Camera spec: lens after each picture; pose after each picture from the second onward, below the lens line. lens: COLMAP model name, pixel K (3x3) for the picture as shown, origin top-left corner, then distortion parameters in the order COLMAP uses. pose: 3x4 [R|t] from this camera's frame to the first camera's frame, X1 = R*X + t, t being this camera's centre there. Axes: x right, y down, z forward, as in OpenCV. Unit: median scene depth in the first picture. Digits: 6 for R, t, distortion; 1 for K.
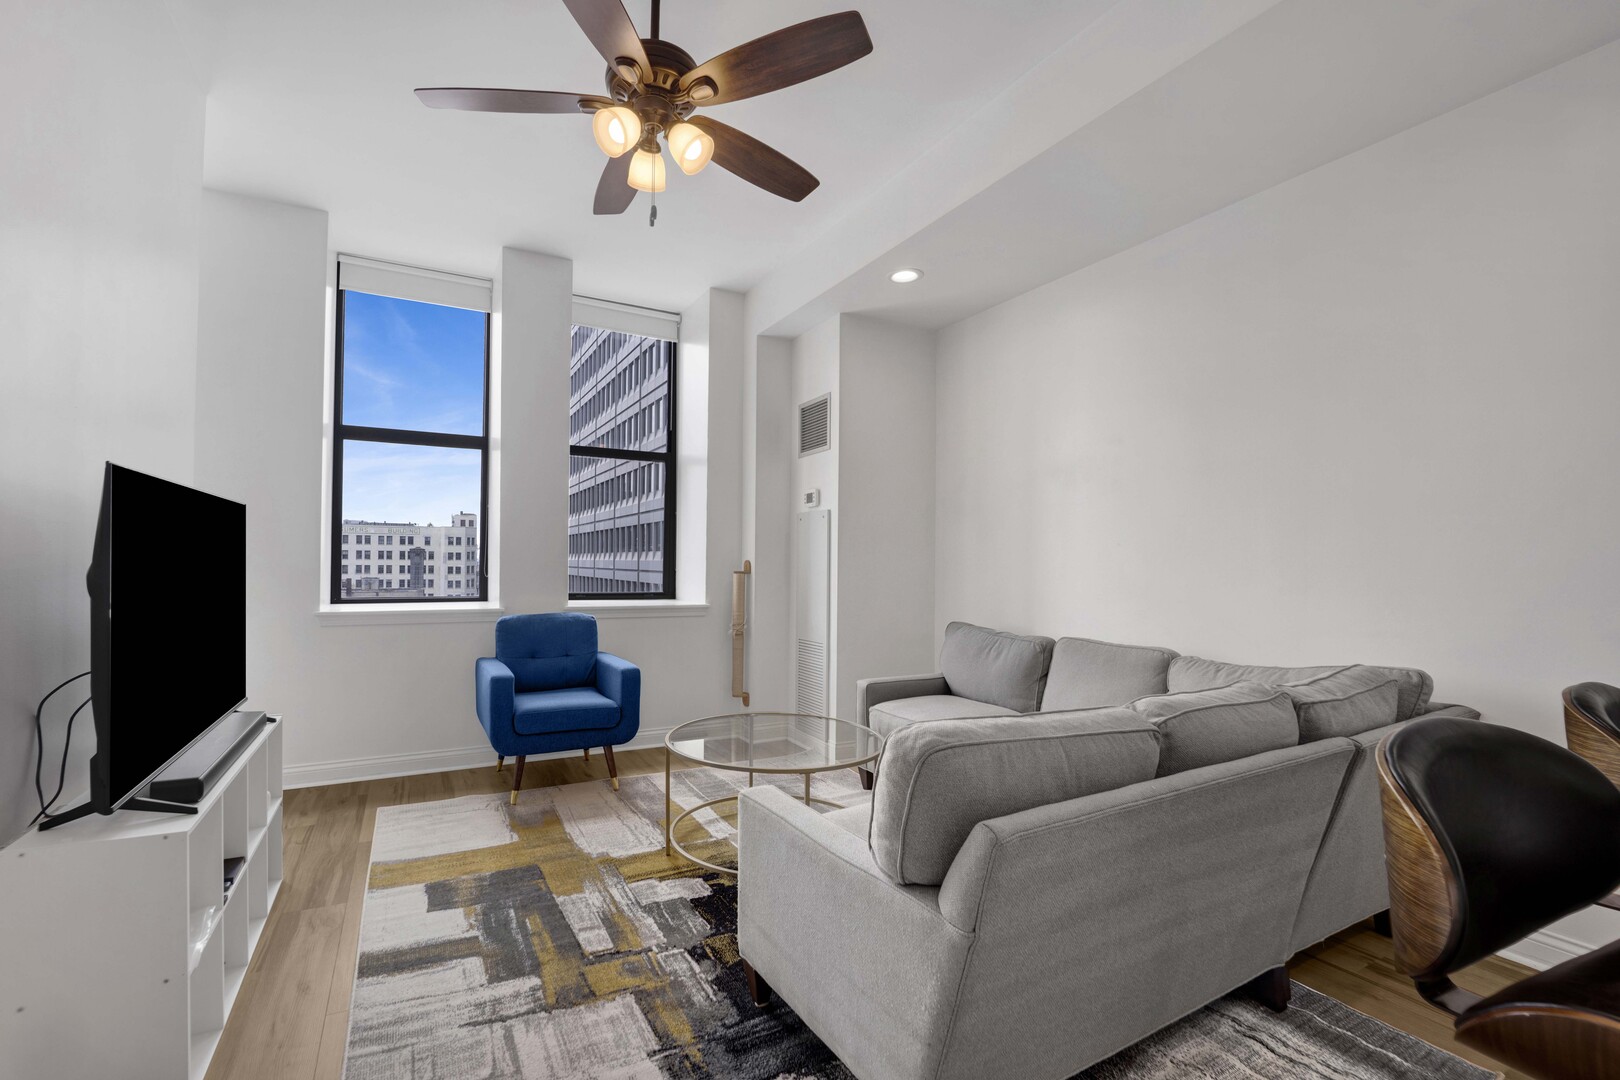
lens RADIAL K [[685.4, 0, 753.5], [0, 685.4, 560.4], [0, 0, 1]] dist [-0.021485, -0.000258]
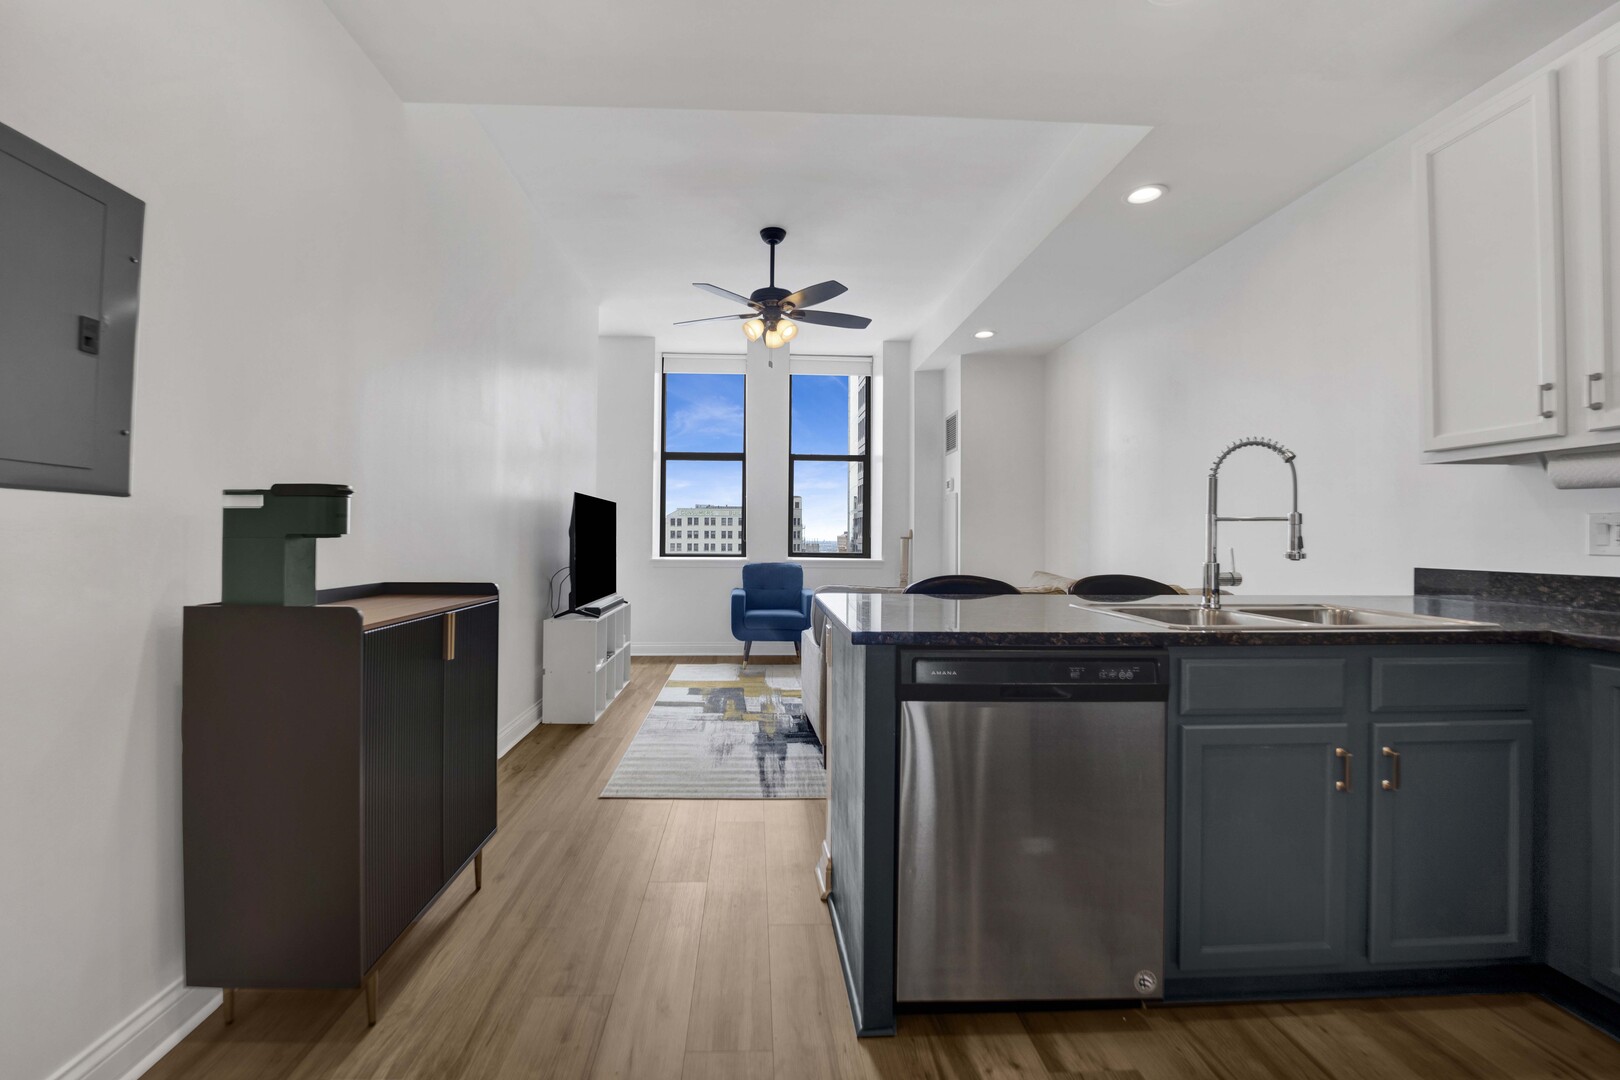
lens RADIAL K [[683.3, 0, 773.8], [0, 683.3, 535.3], [0, 0, 1]] dist [-0.015759, -0.000563]
pose [[0.909884, -0.004913, -0.414833, 0.367274], [0.002596, 0.999978, -0.006149, 0.022489], [0.414854, 0.004518, 0.909877, -0.464693]]
